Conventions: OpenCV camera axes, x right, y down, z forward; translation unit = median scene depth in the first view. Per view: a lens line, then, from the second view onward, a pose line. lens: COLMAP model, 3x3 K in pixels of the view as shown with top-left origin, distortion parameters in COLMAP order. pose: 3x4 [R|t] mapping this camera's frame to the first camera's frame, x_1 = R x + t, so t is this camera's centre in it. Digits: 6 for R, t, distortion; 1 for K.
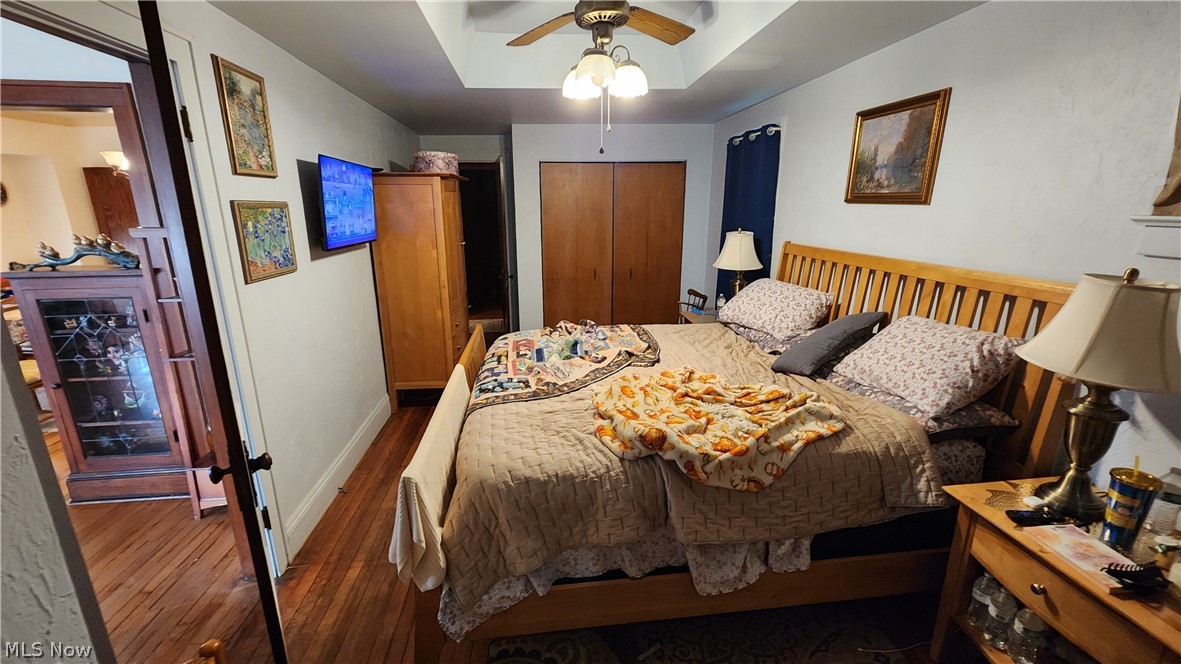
lens RADIAL K [[482.4, 0, 586.4], [0, 482.4, 332.9], [0, 0, 1]] dist [-0.006668, -0.001186]
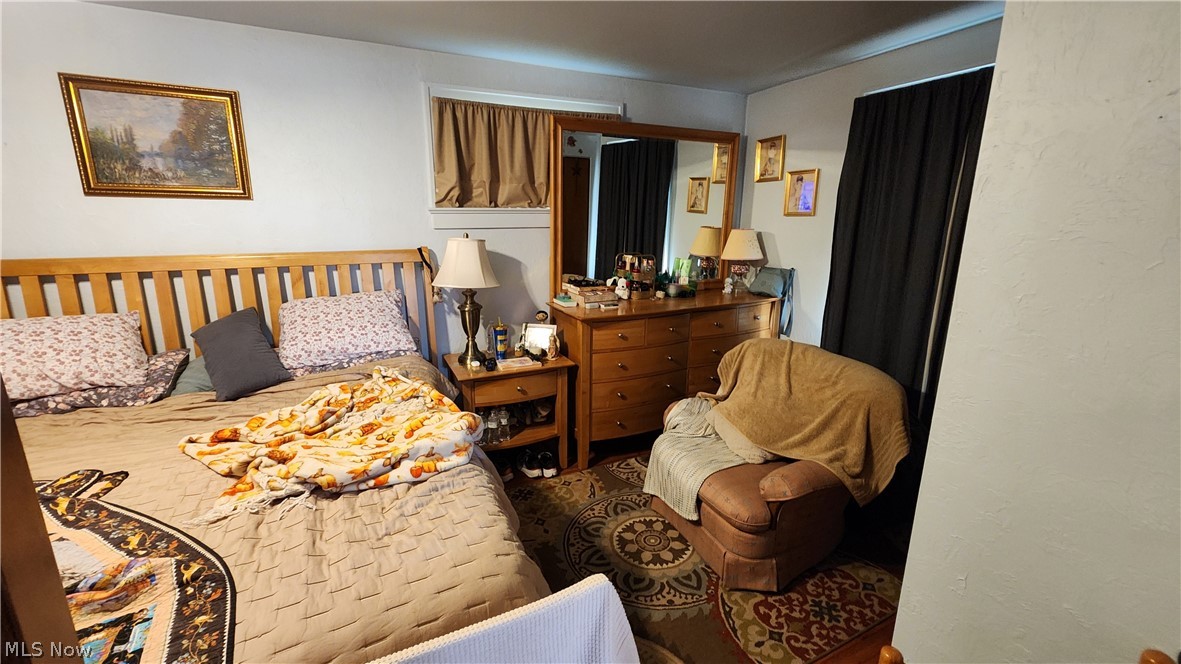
lens RADIAL K [[482.4, 0, 586.2], [0, 482.4, 333.0], [0, 0, 1]] dist [-0.006668, -0.001186]
pose [[-0.328701, -0.215546, 0.919508, -0.533526], [0.242173, 0.921819, 0.302658, -0.128246], [-0.912857, 0.322164, -0.250803, 0.641356]]
